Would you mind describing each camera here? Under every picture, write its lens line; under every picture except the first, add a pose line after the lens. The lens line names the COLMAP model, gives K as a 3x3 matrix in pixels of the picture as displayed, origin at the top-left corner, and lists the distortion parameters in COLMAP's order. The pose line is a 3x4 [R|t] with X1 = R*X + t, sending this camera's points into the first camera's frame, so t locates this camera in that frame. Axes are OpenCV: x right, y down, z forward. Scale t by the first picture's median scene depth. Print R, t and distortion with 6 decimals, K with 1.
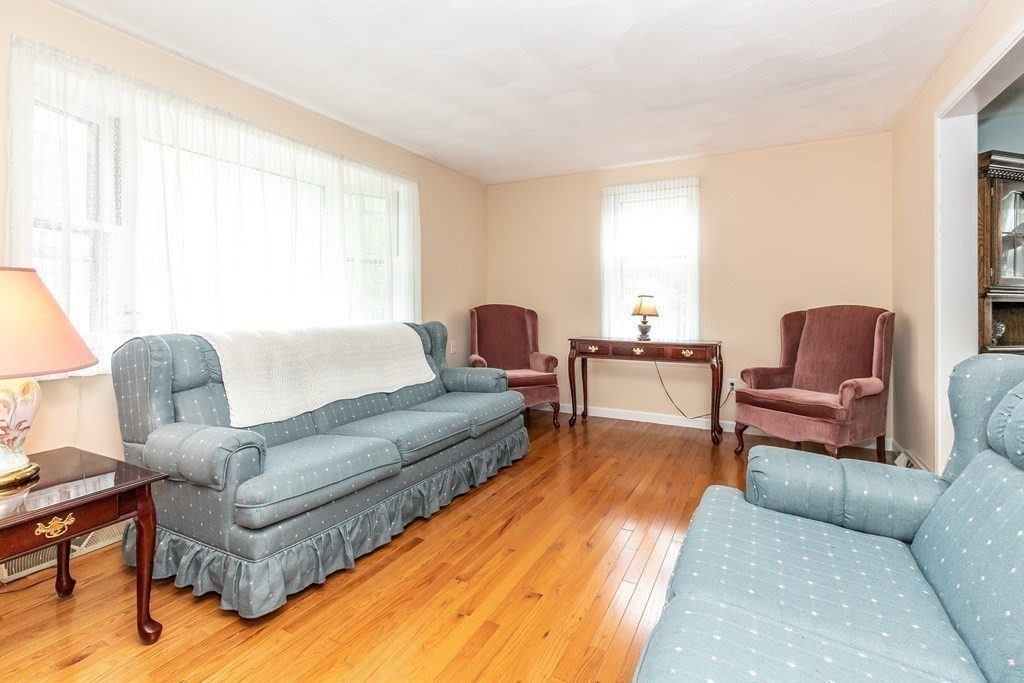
lens RADIAL K [[475.7, 0, 512.6], [0, 475.7, 301.0], [0, 0, 1]] dist [0.010410, -0.002795]
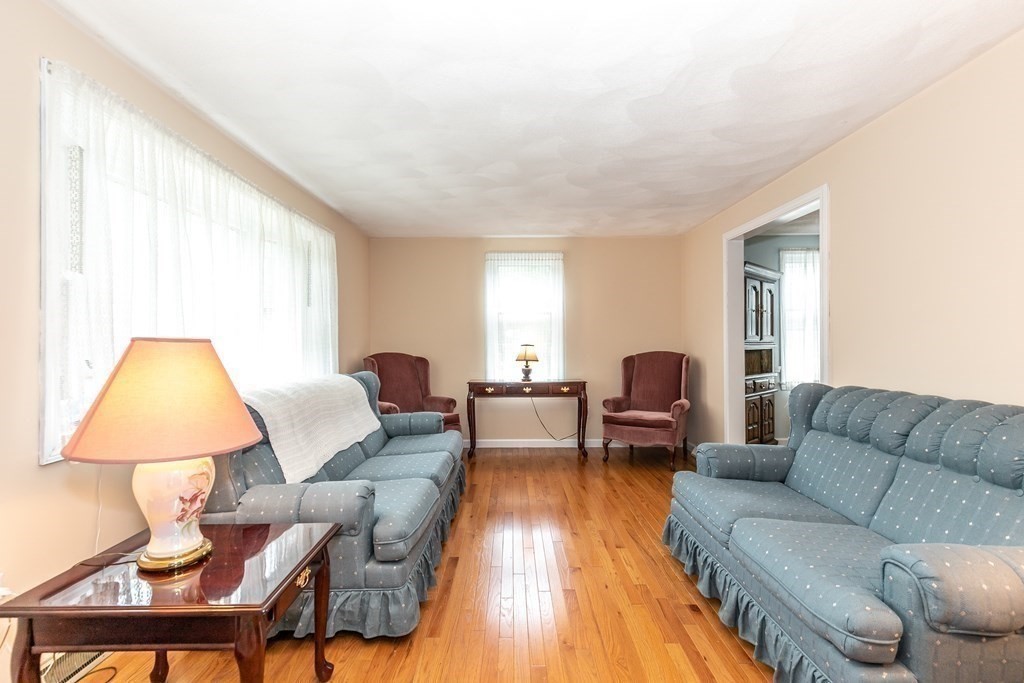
lens RADIAL K [[475.7, 0, 492.7], [0, 475.7, 339.1], [0, 0, 1]] dist [0.010410, -0.002795]
pose [[0.889432, -0.003546, 0.457053, -0.387877], [0.004674, 0.999988, -0.001339, -0.026353], [-0.457043, 0.003327, 0.889438, -0.062282]]
